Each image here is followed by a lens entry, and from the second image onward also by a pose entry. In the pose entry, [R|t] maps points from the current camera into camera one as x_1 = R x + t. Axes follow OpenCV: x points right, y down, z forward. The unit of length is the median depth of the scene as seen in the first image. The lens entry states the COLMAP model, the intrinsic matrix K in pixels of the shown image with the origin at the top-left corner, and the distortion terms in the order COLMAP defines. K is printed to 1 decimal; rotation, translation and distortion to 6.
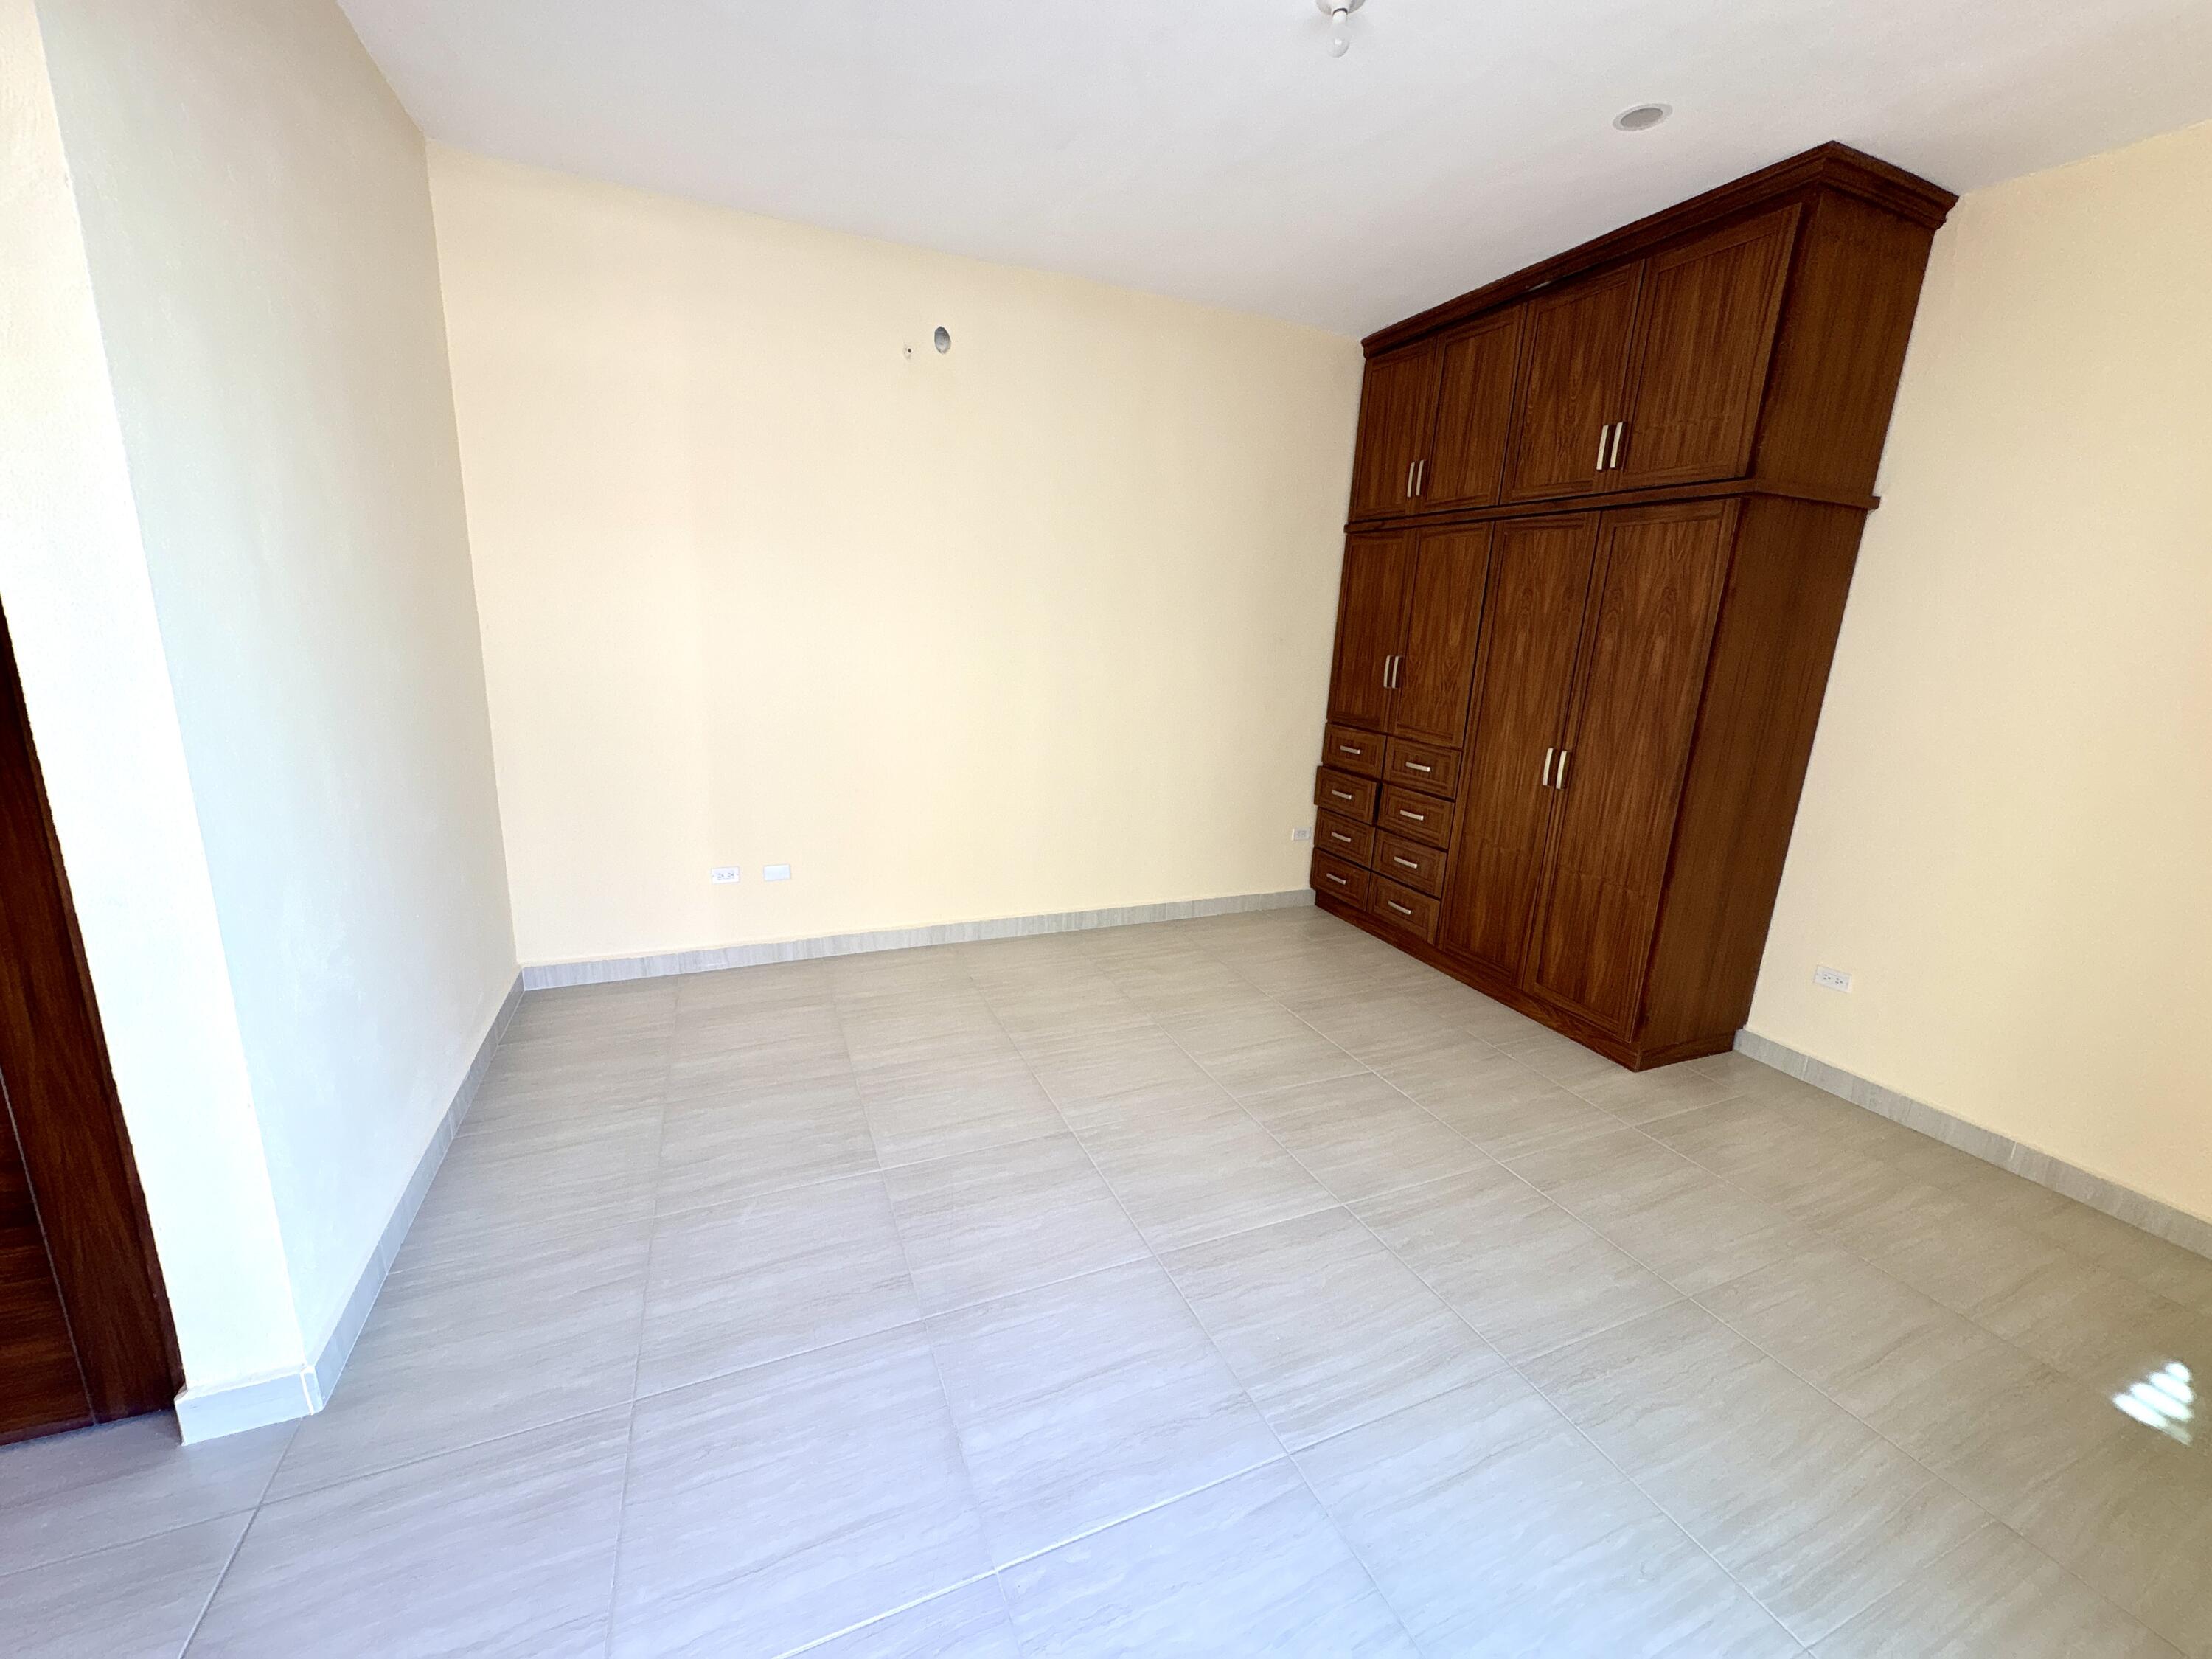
lens RADIAL K [[875.6, 0, 1103.2], [0, 875.6, 829.6], [0, 0, 1]] dist [0.001630, 0.000052]
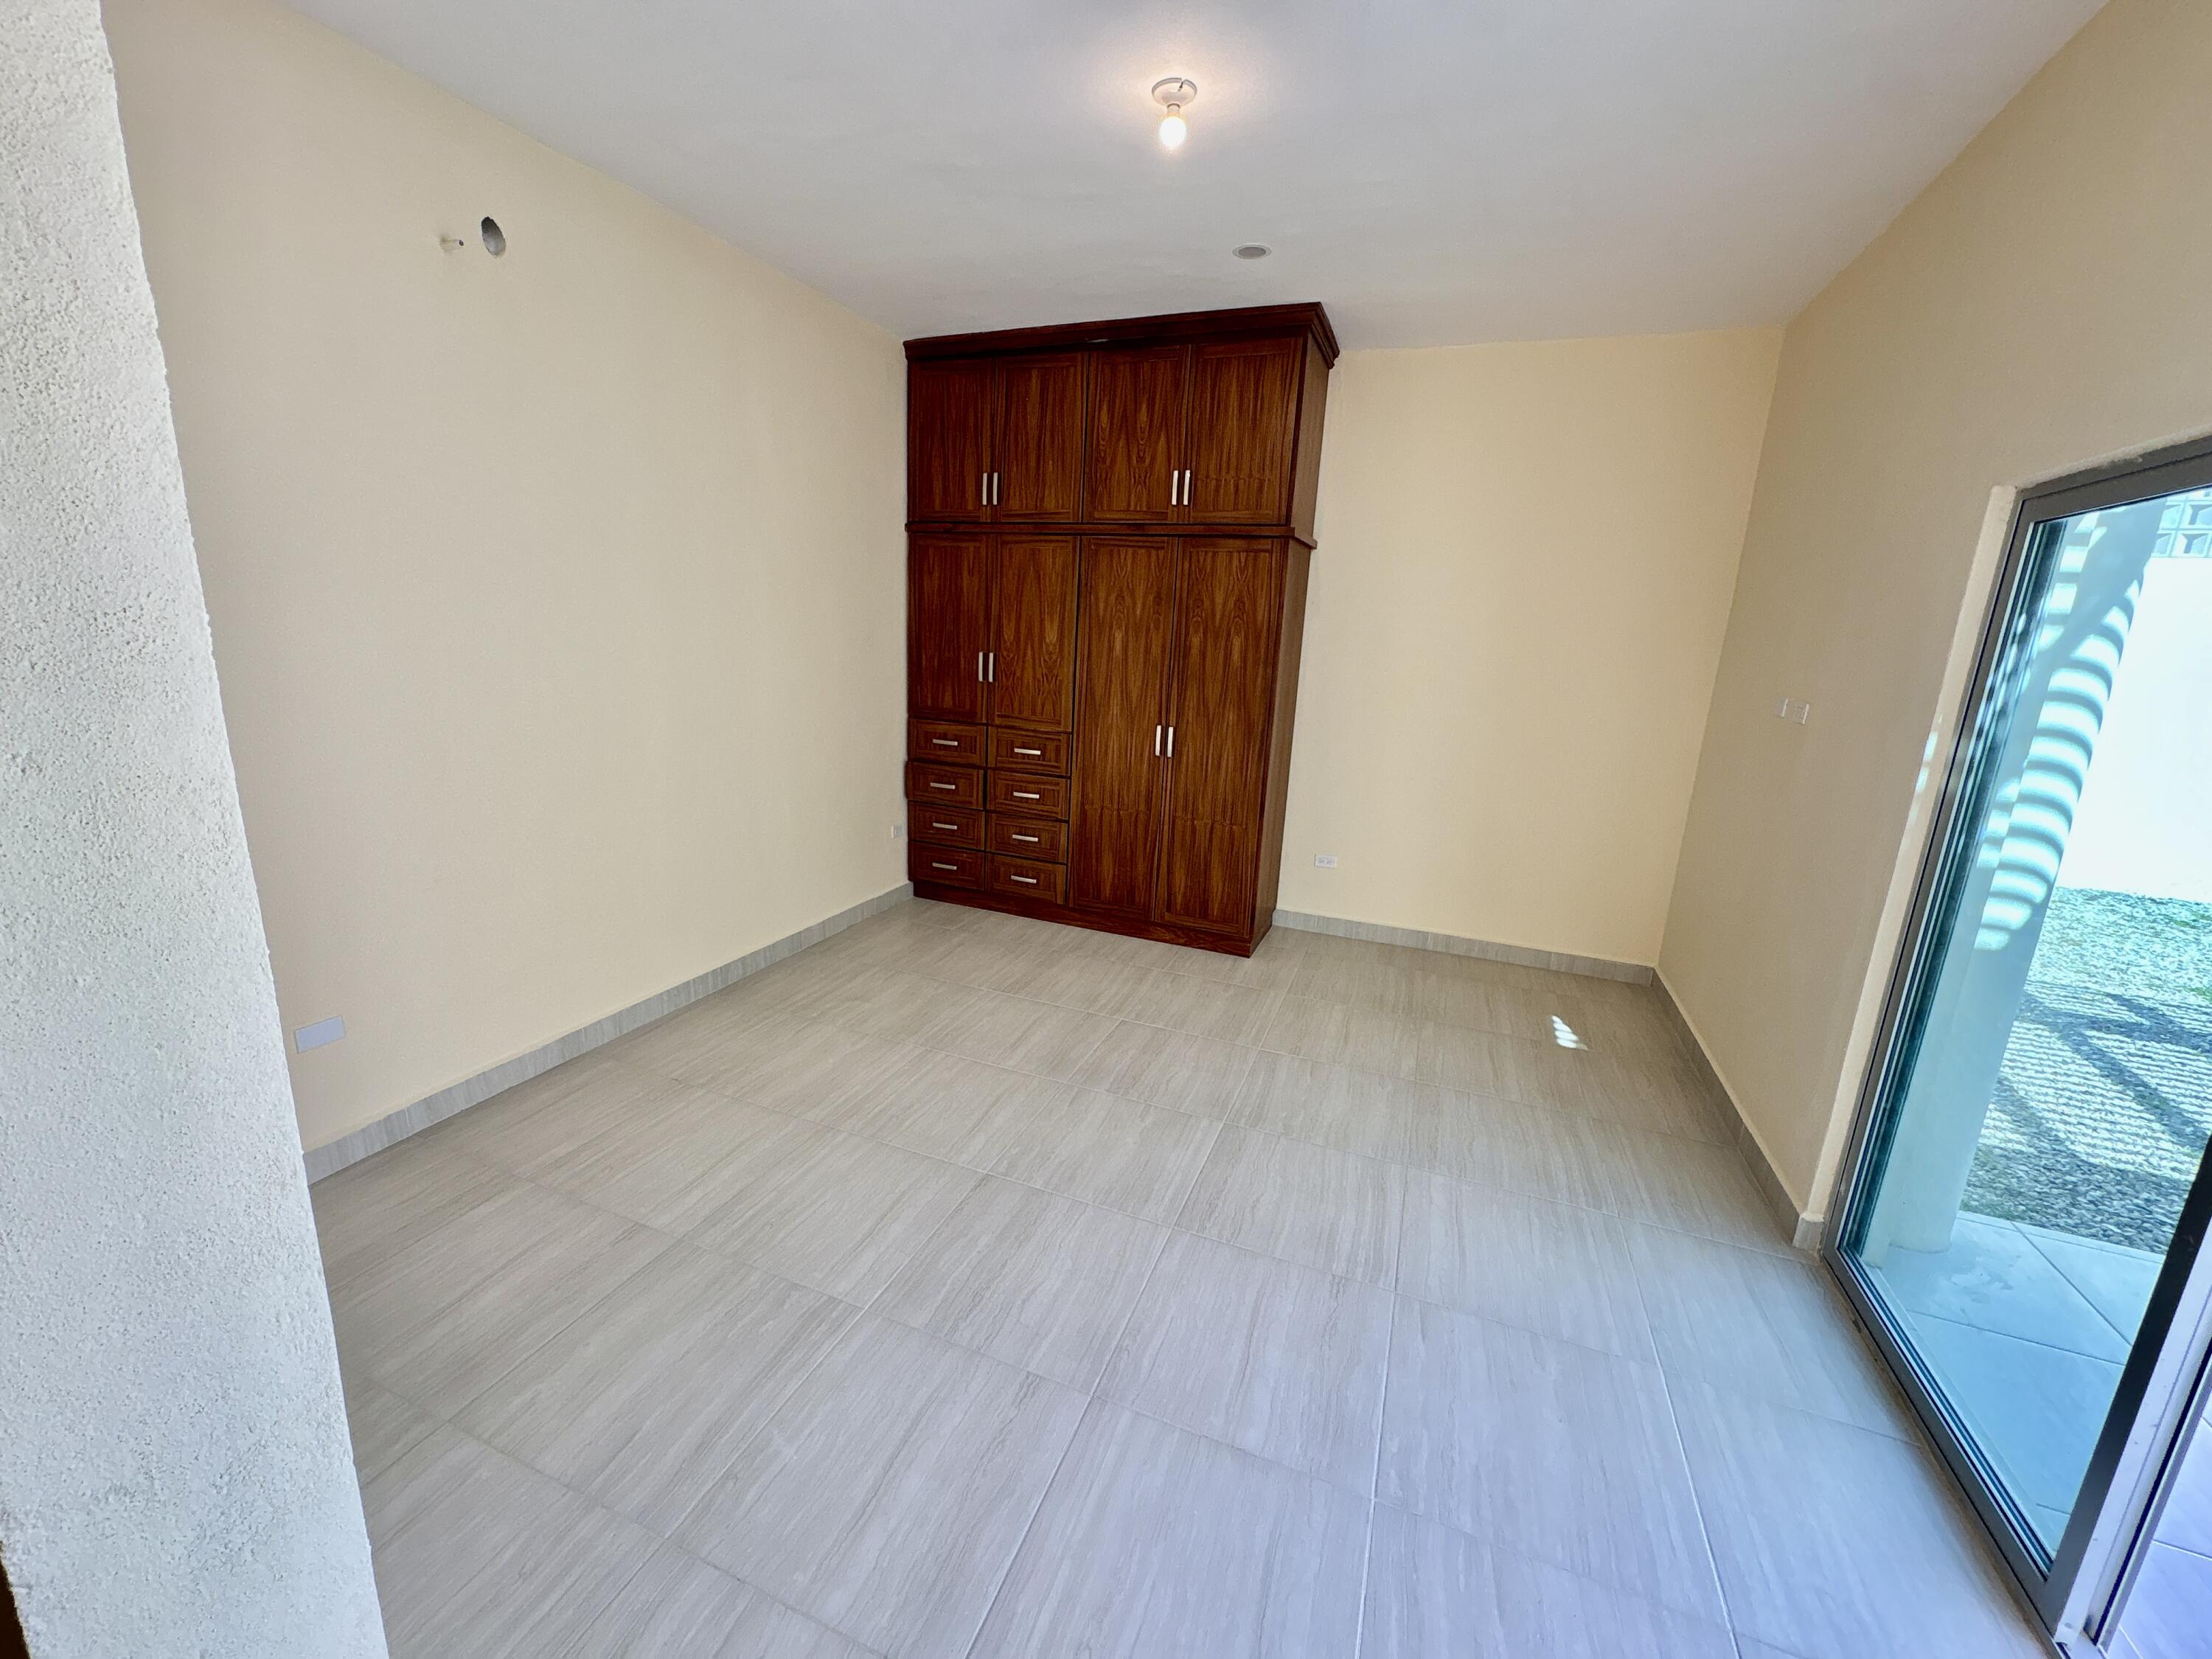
lens RADIAL K [[875.6, 0, 1103.2], [0, 875.6, 829.6], [0, 0, 1]] dist [0.001630, 0.000052]
pose [[0.703845, -0.174570, 0.688570, -0.407934], [0.154193, 0.983767, 0.091797, -0.070176], [-0.693417, 0.041562, 0.719337, 0.156567]]
